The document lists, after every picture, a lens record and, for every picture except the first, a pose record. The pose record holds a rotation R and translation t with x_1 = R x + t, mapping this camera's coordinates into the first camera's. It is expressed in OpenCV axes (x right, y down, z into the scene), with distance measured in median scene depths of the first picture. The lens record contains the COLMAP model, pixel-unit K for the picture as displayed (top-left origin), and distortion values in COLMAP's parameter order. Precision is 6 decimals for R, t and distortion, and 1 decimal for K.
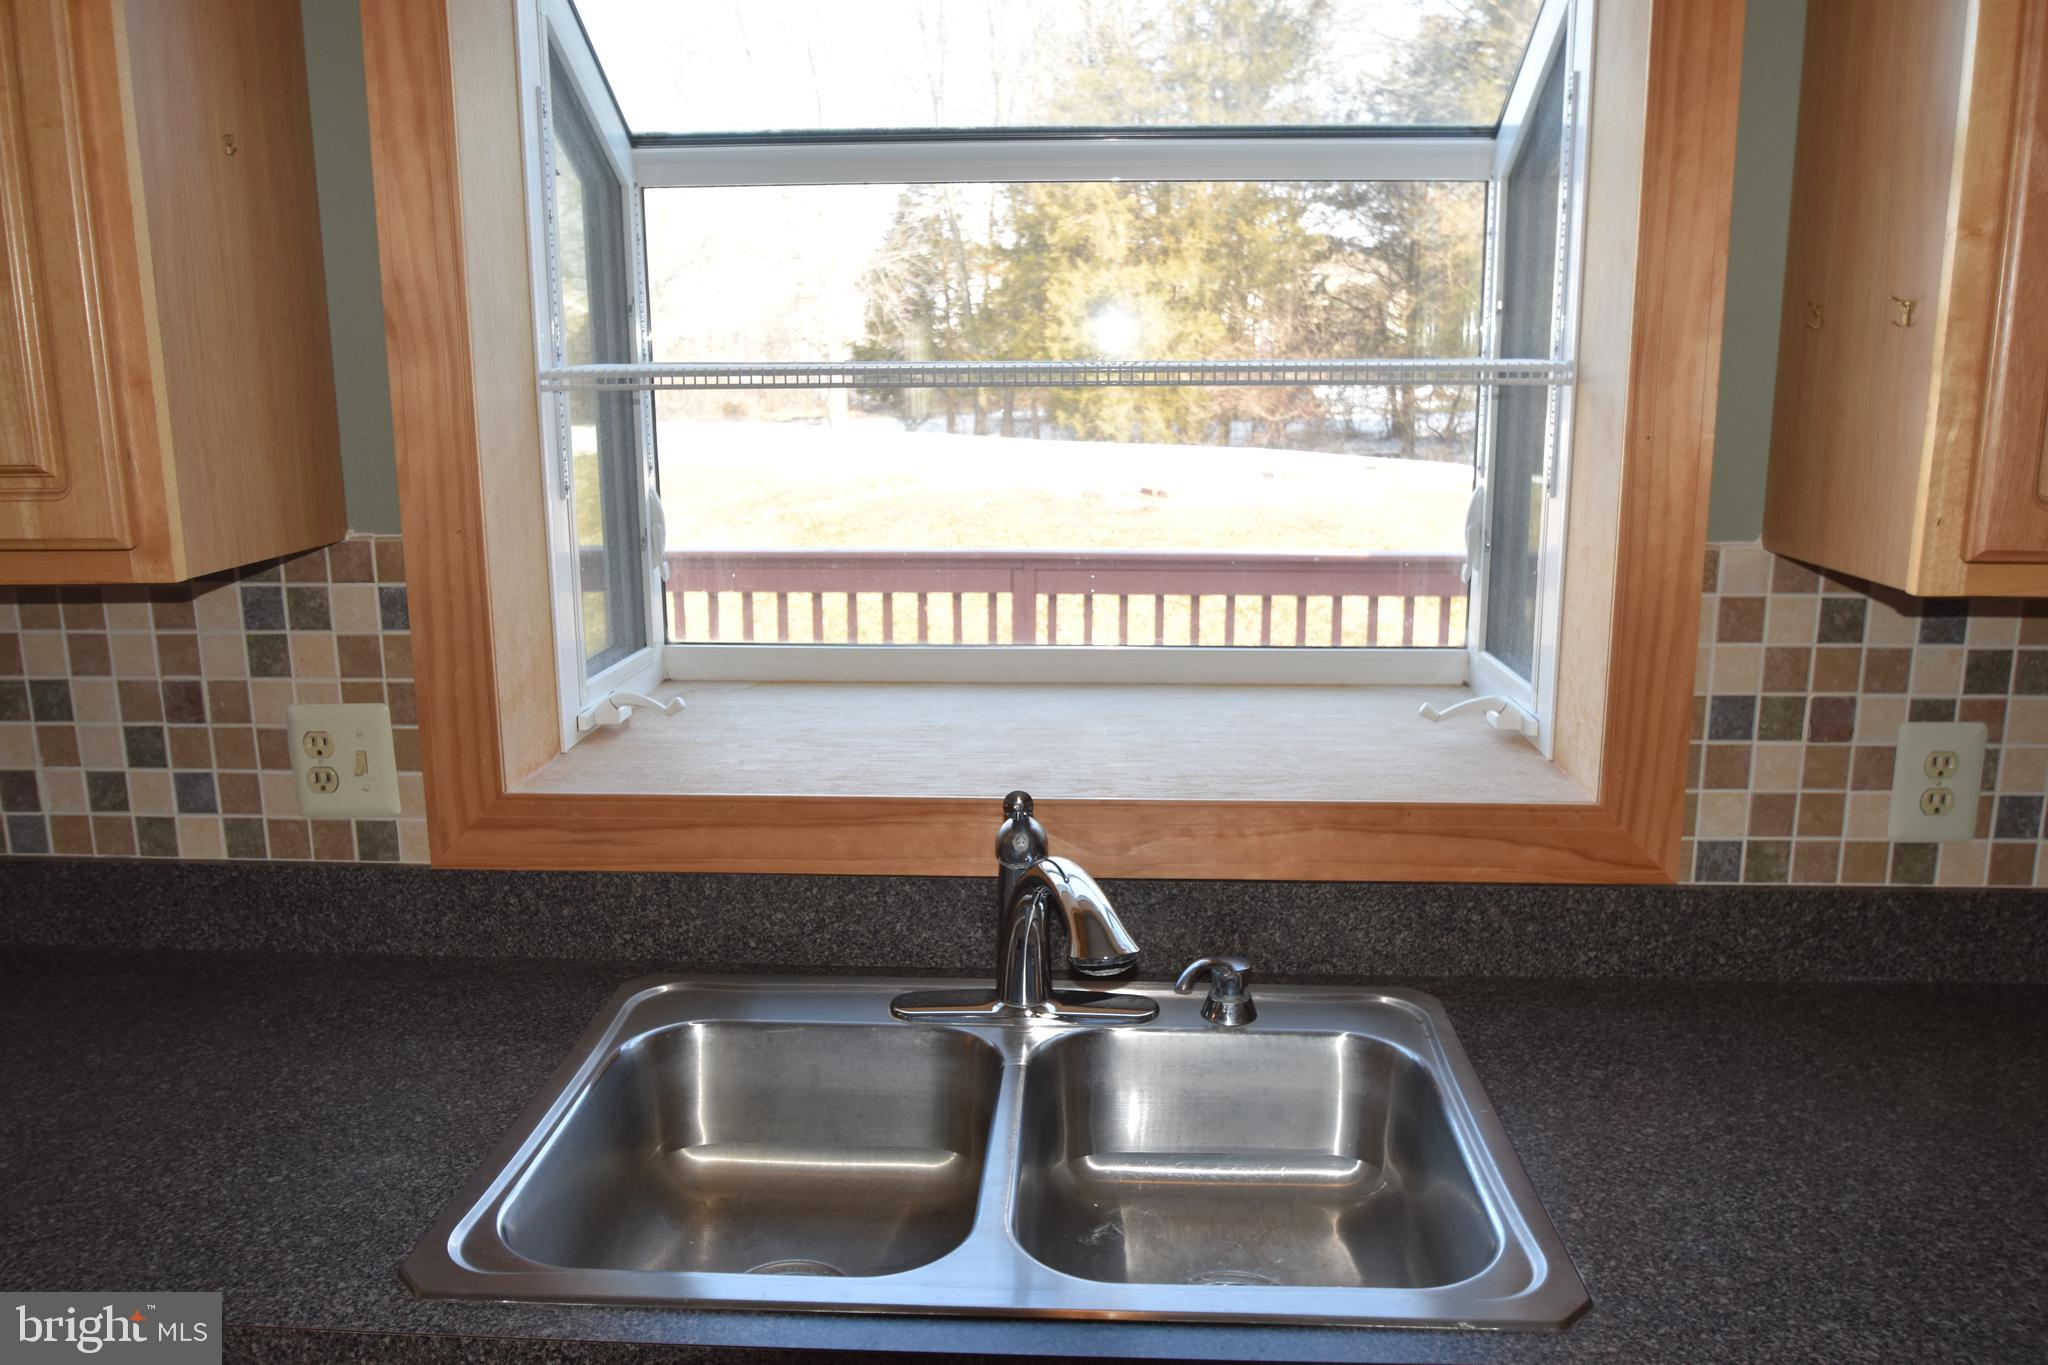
lens RADIAL K [[1500.7, 0, 1030.8], [0, 1500.7, 689.3], [0, 0, 1]] dist [-0.047125, 0.008696]
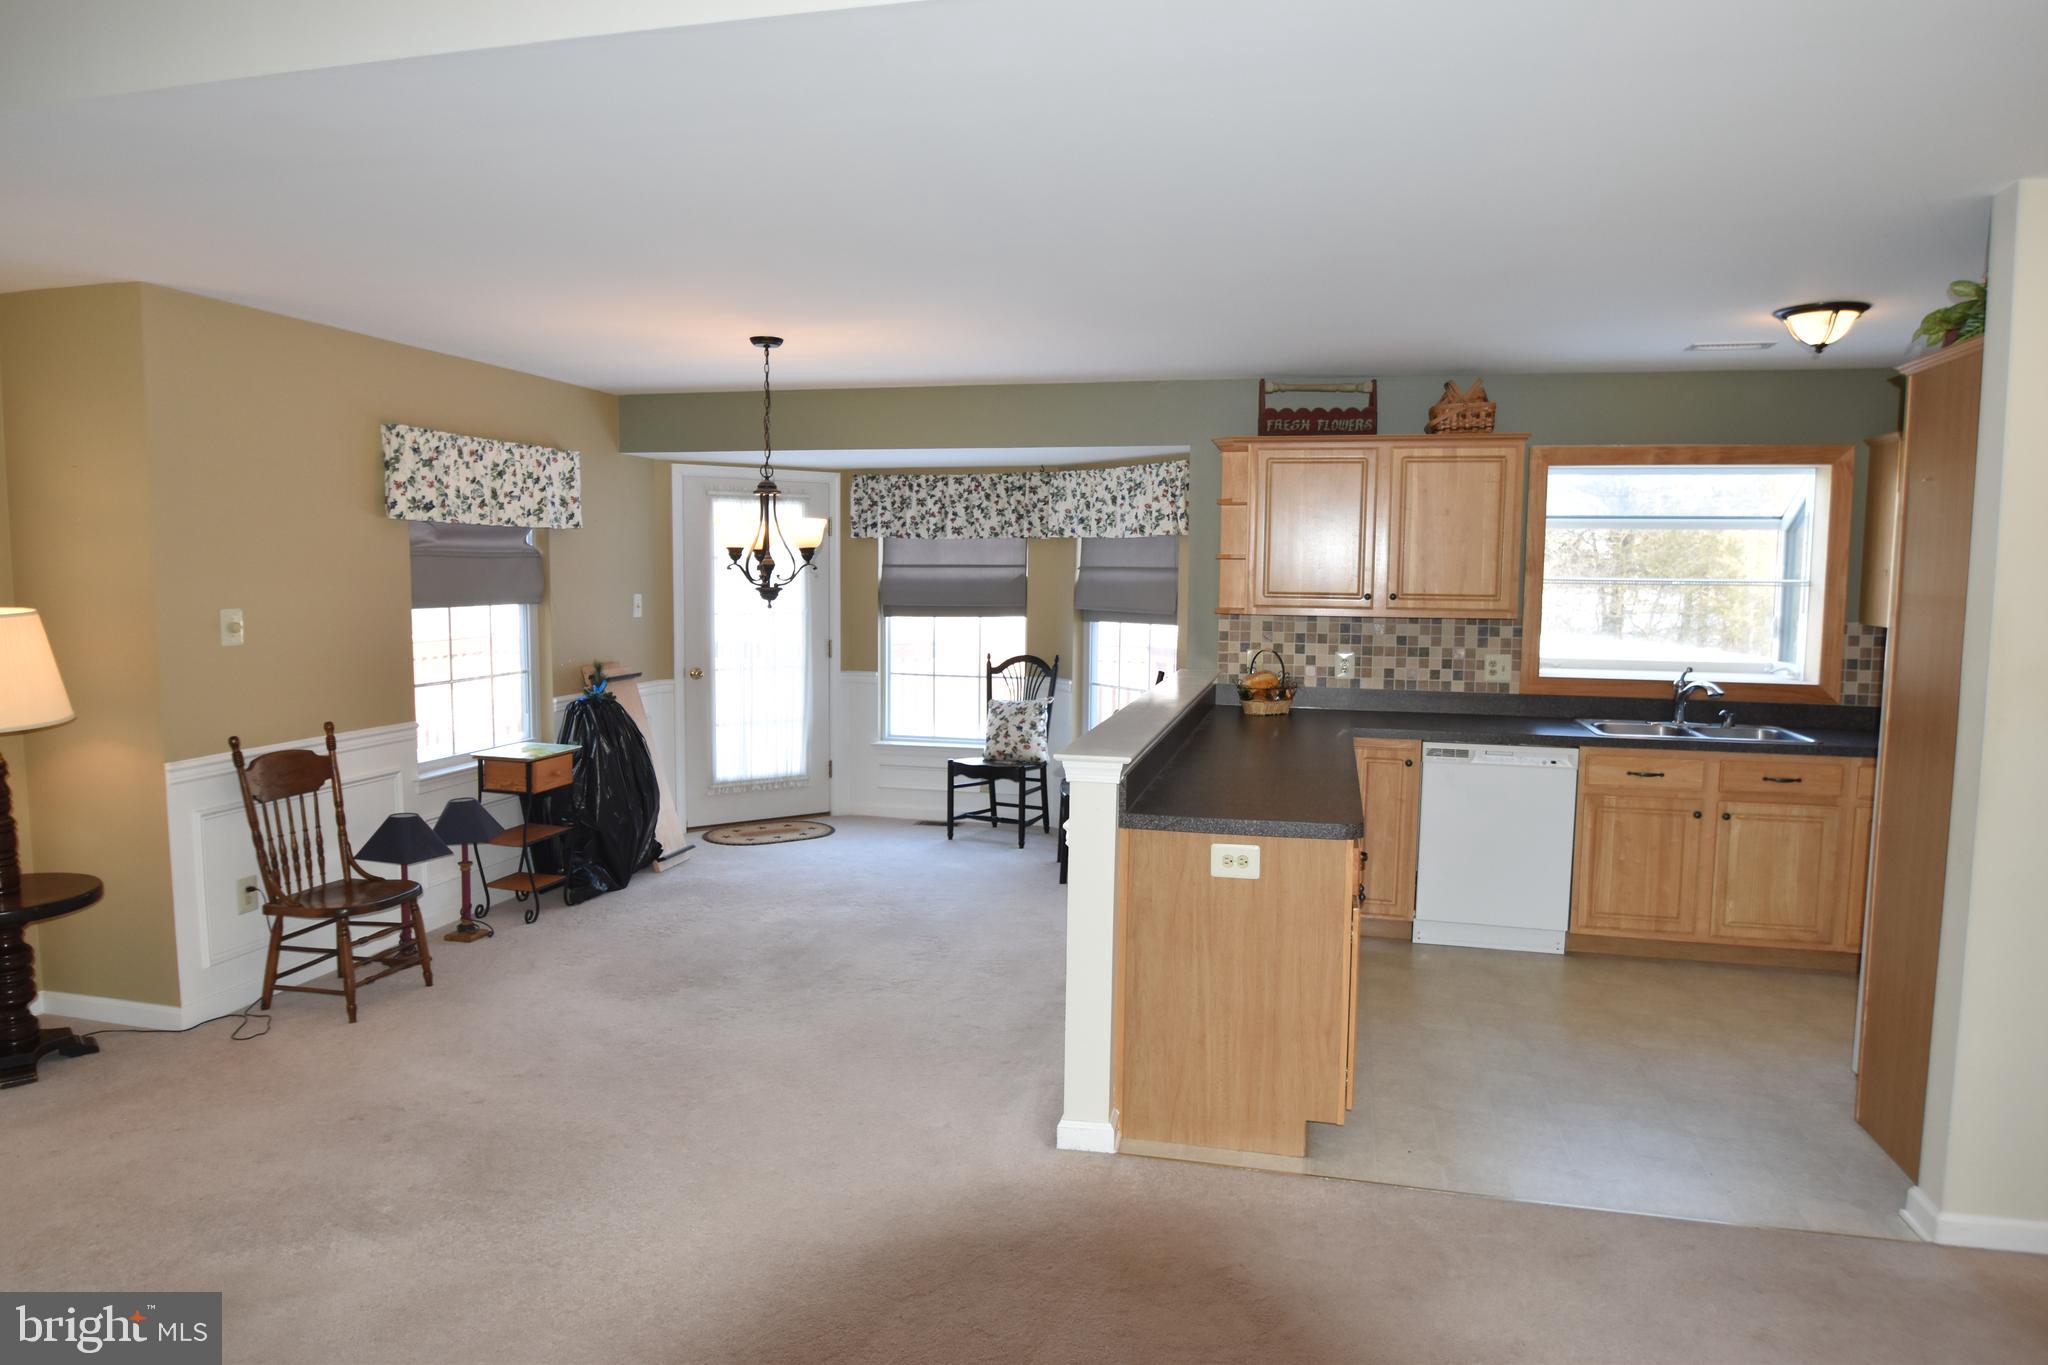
lens RADIAL K [[1267.9, 0, 1025.4], [0, 1267.9, 683.9], [0, 0, 1]] dist [-0.019019, -0.000174]
pose [[0.983719, 0.030791, -0.177054, -1.183935], [-0.052191, 0.991699, -0.117512, 0.605379], [0.171966, 0.124839, 0.977161, -2.837851]]
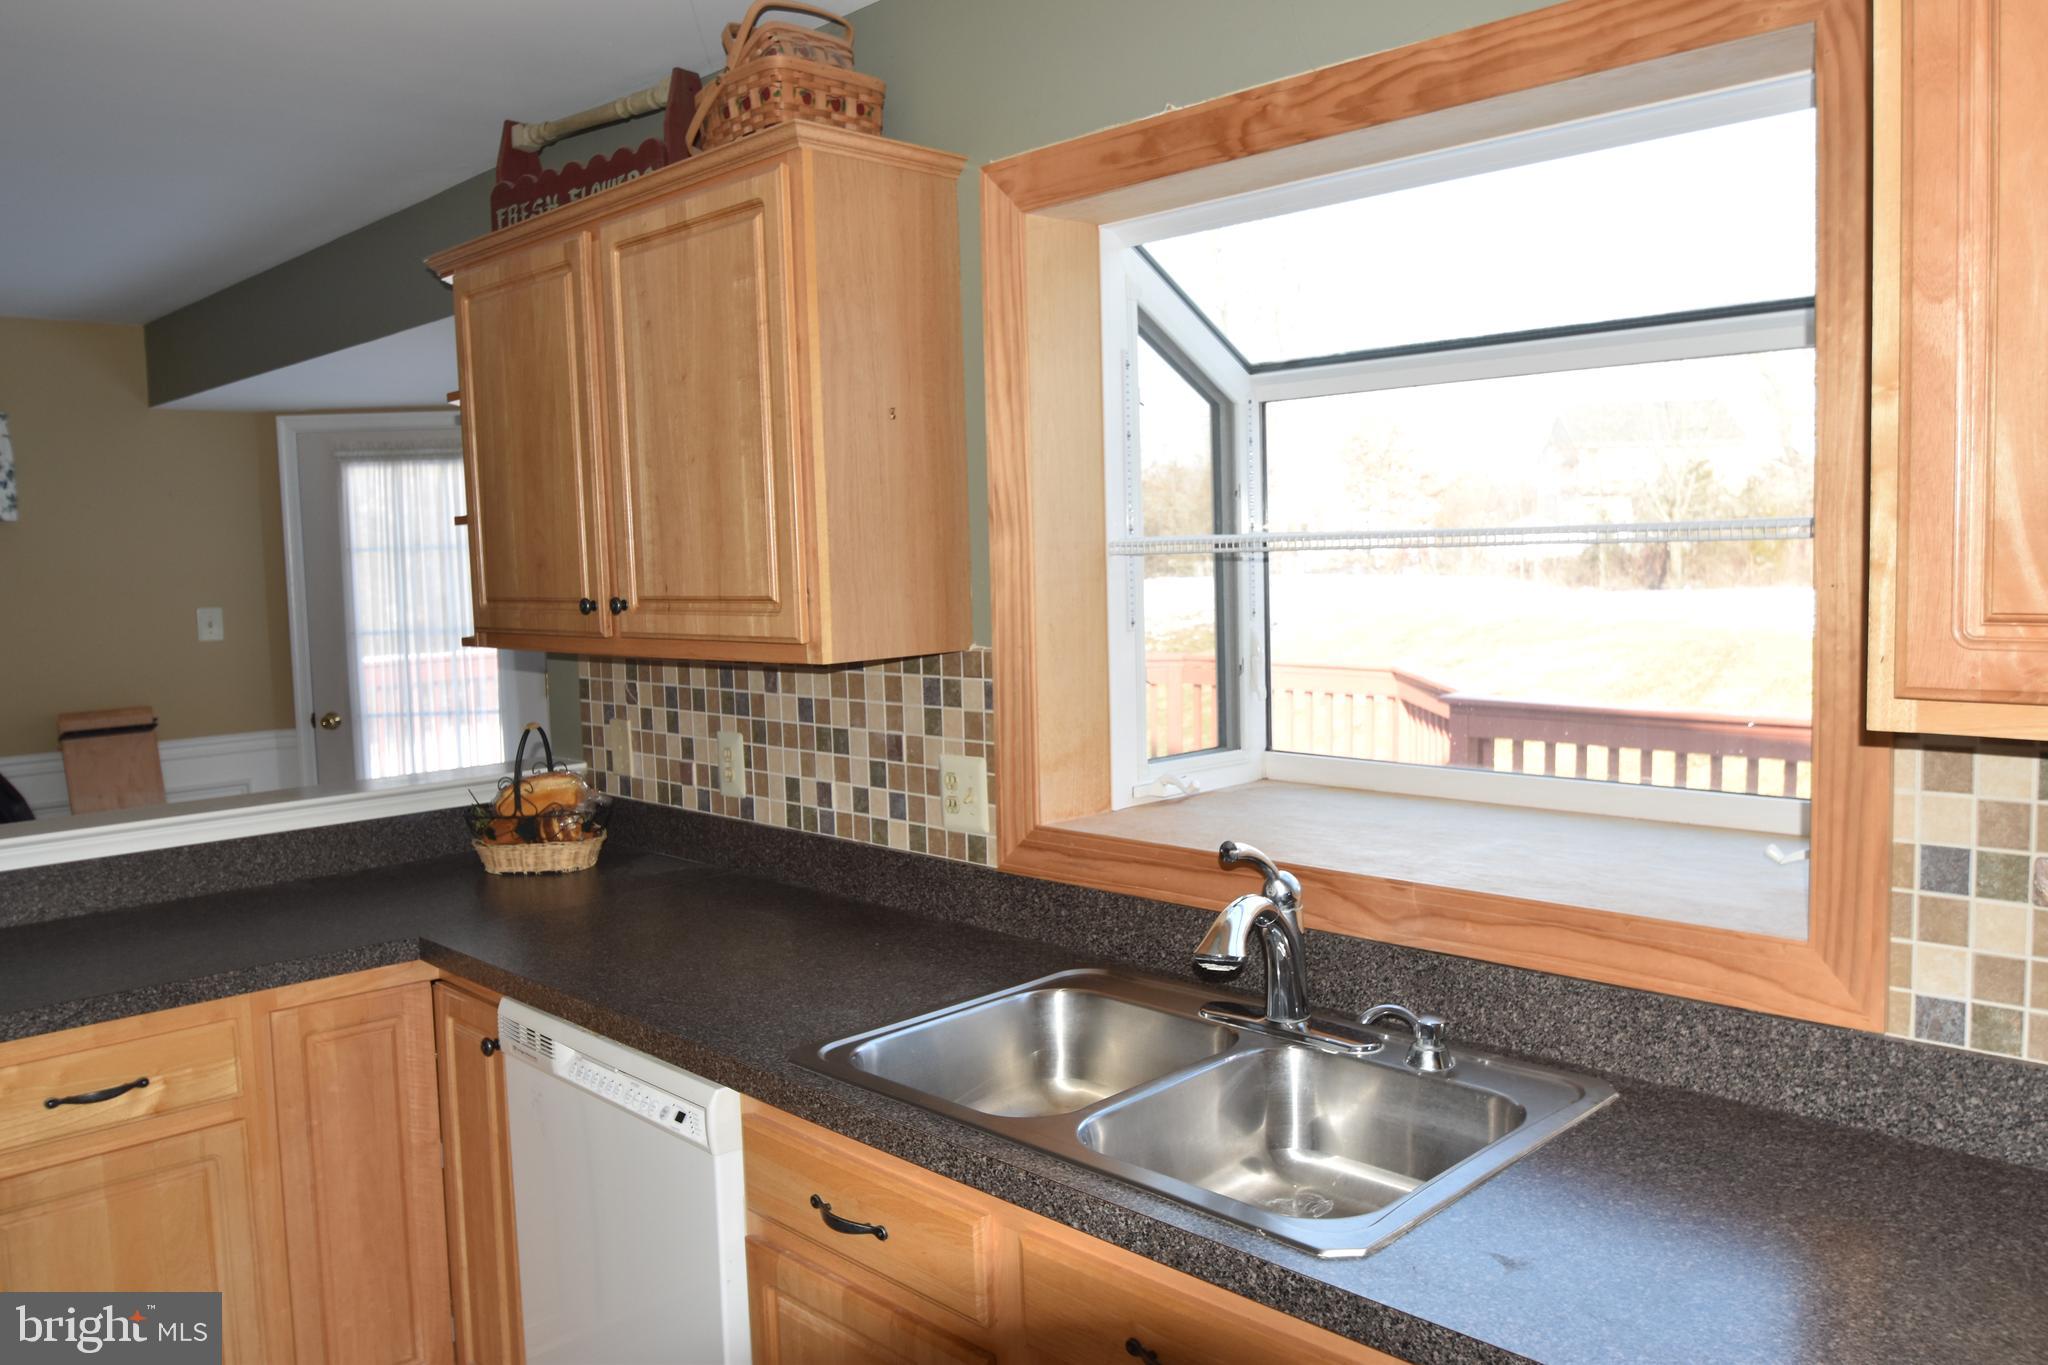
lens RADIAL K [[1548.0, 0, 1035.5], [0, 1548.0, 682.2], [0, 0, 1]] dist [-0.048745, 0.006173]
pose [[0.737452, 0.042062, -0.674088, 0.684446], [-0.119116, 0.990514, -0.068506, 0.035866], [0.664813, 0.130815, 0.735467, -0.145197]]
